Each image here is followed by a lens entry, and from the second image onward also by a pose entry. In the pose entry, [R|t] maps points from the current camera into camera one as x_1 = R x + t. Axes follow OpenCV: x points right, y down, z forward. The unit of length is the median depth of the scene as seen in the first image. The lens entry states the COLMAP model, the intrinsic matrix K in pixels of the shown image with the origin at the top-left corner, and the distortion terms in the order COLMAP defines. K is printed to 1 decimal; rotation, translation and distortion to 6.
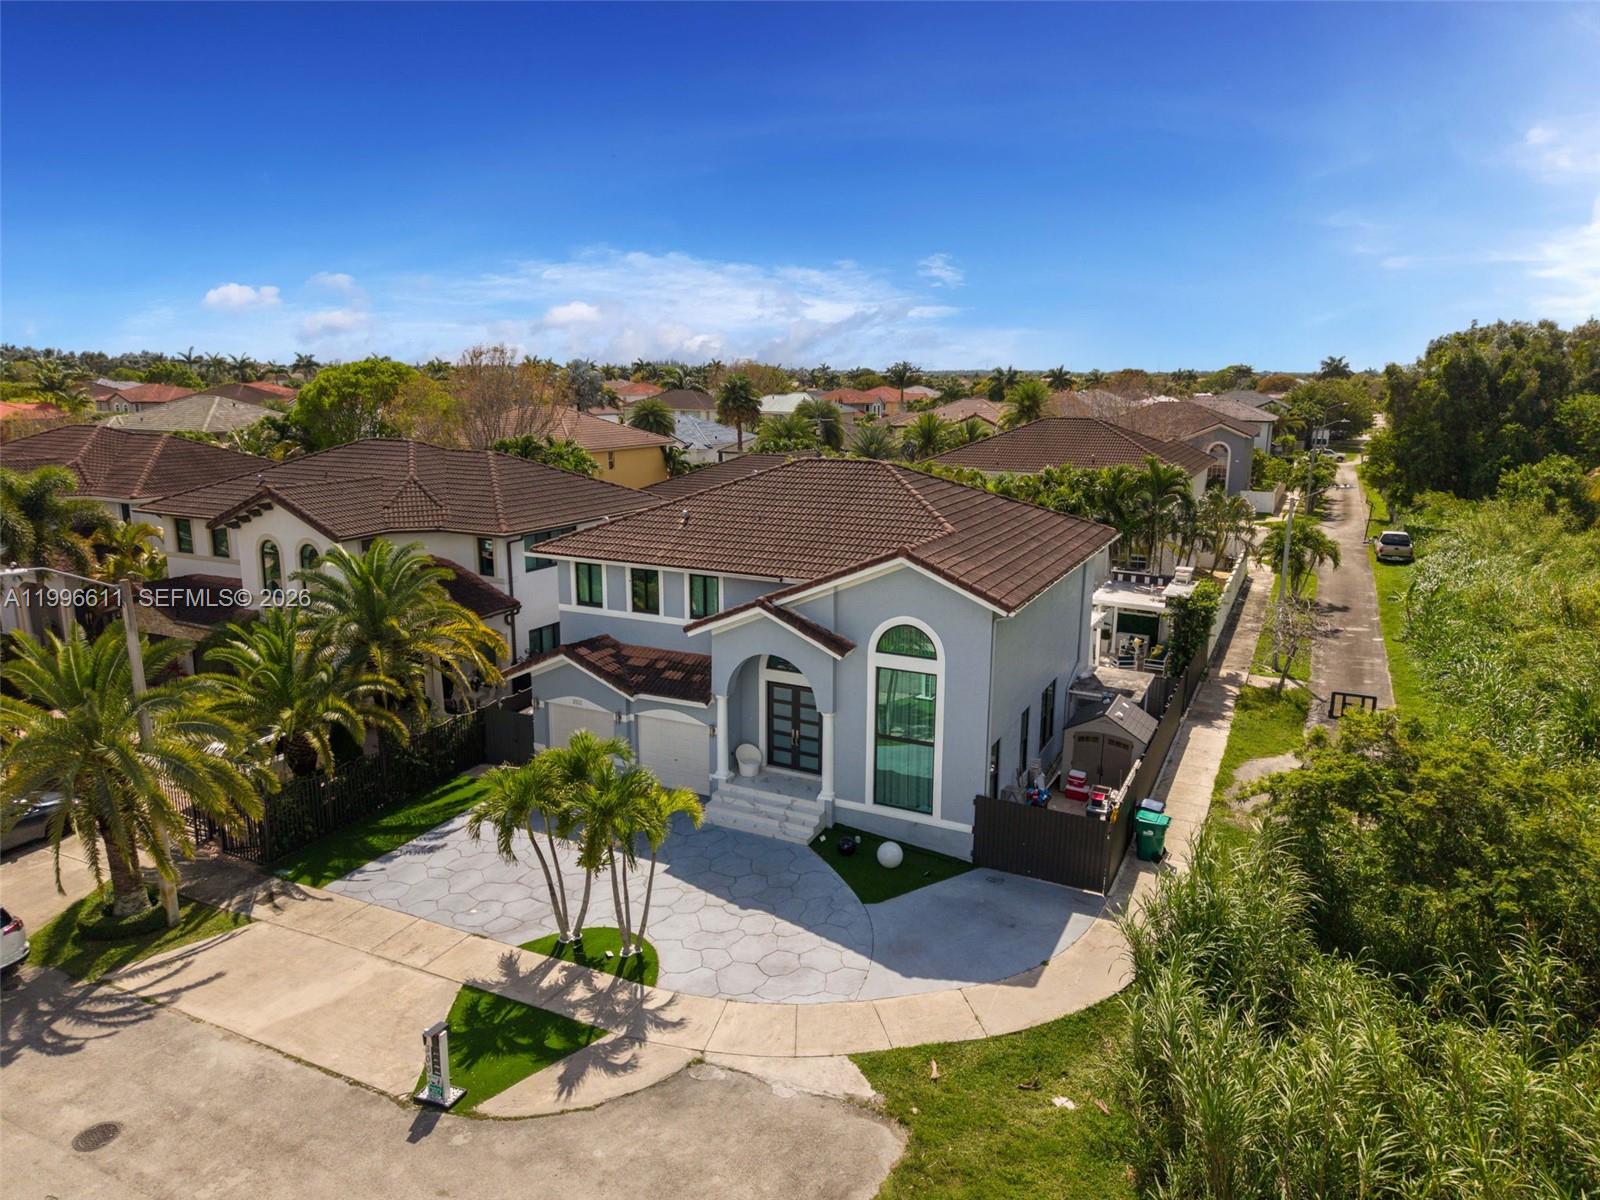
lens RADIAL K [[1079.2, 0, 800.0], [0, 1079.2, 600.0], [0, 0, 1]] dist [-0.005285, -0.003948]
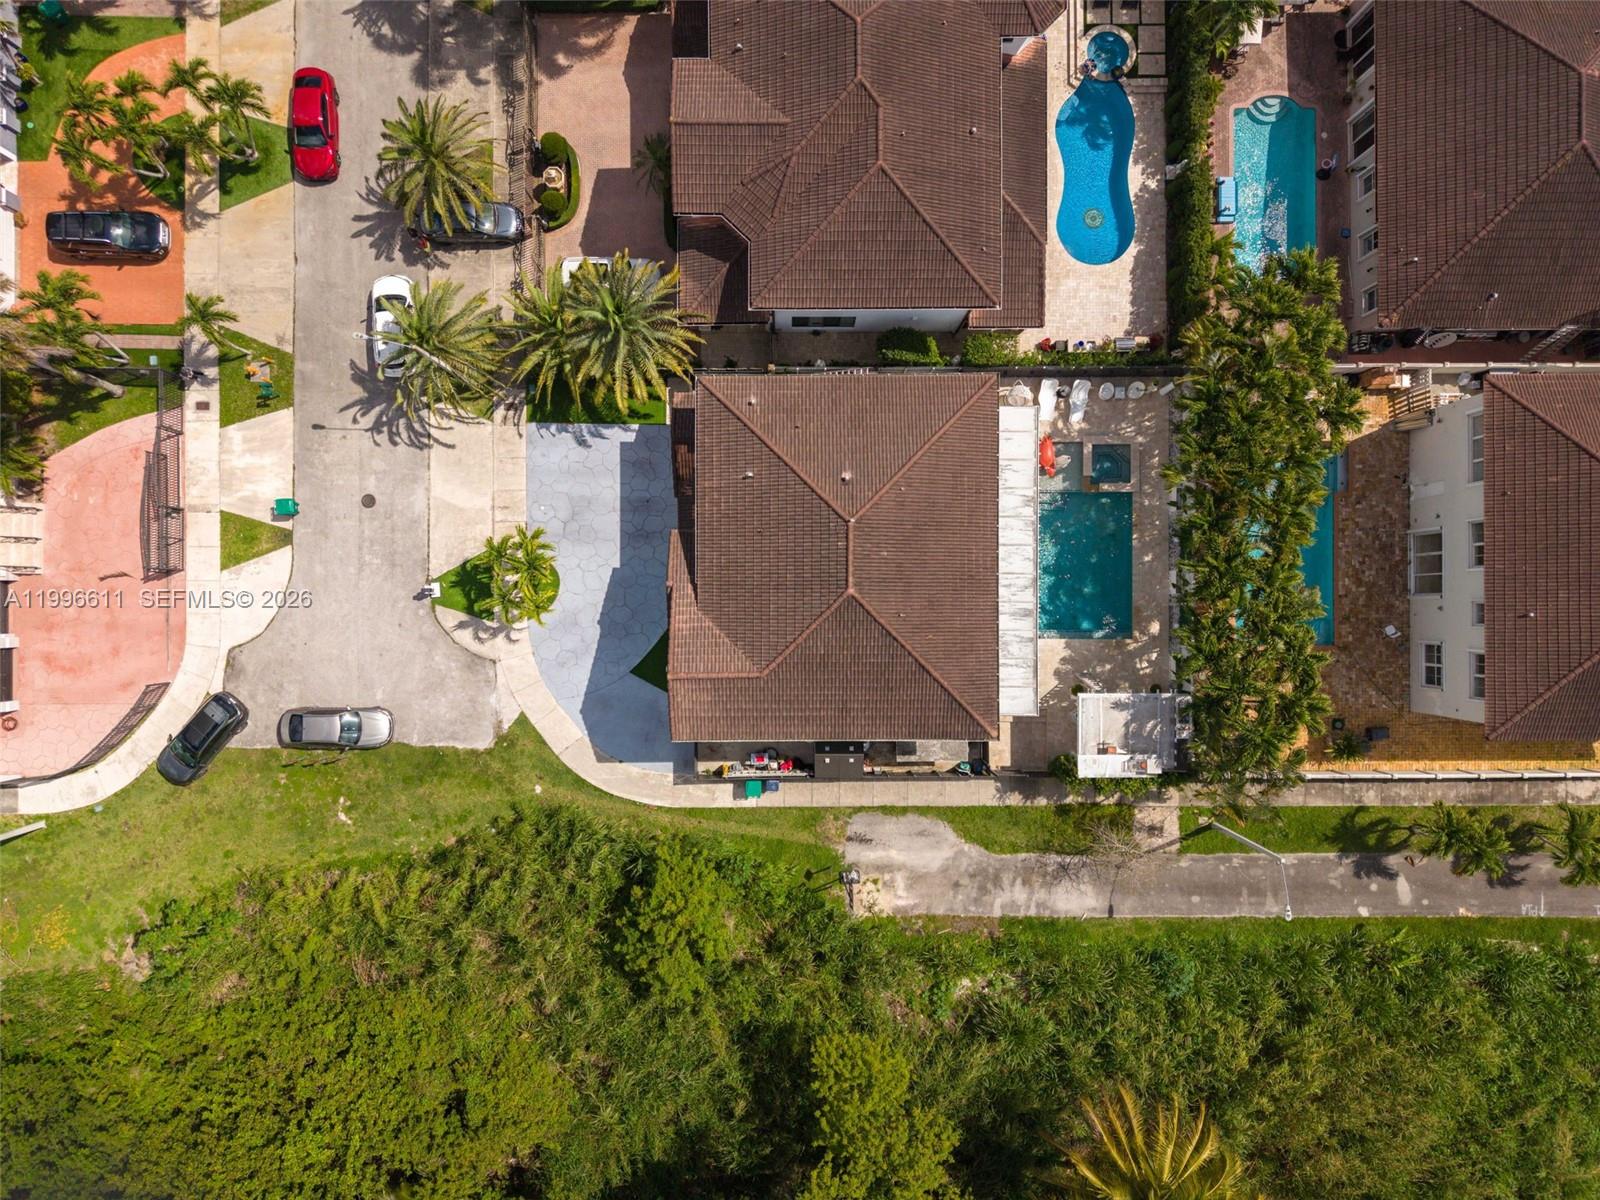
lens RADIAL K [[1079.2, 0, 800.0], [0, 1079.2, 600.0], [0, 0, 1]] dist [-0.005285, -0.003948]
pose [[0.441995, 0.896942, -0.011647, 0.123557], [-0.191133, 0.106856, 0.975731, -2.151488], [0.876418, -0.429042, 0.218665, 1.062194]]
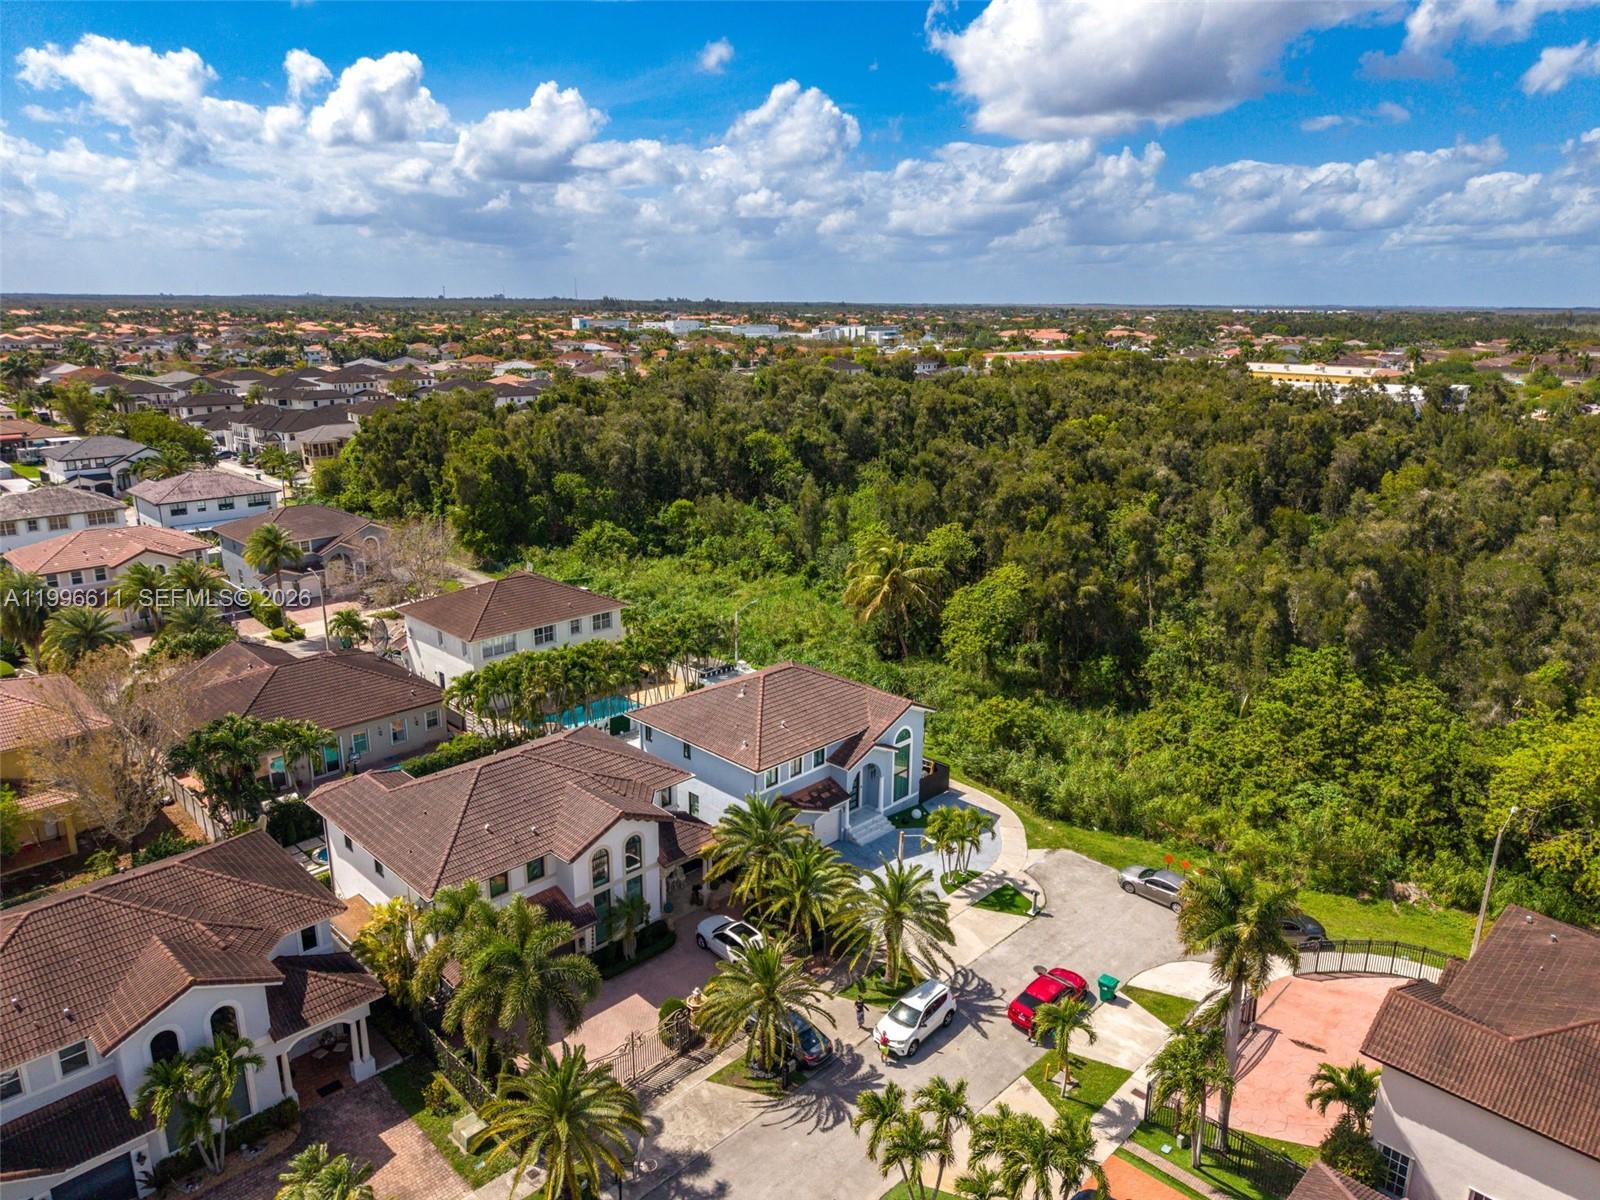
lens RADIAL K [[1079.2, 0, 800.0], [0, 1079.2, 600.0], [0, 0, 1]] dist [-0.005285, -0.003948]
pose [[0.320695, -0.261415, 0.910394, -2.879325], [0.179205, 0.960546, 0.212689, -1.111543], [-0.930075, 0.094939, 0.354889, 0.358632]]
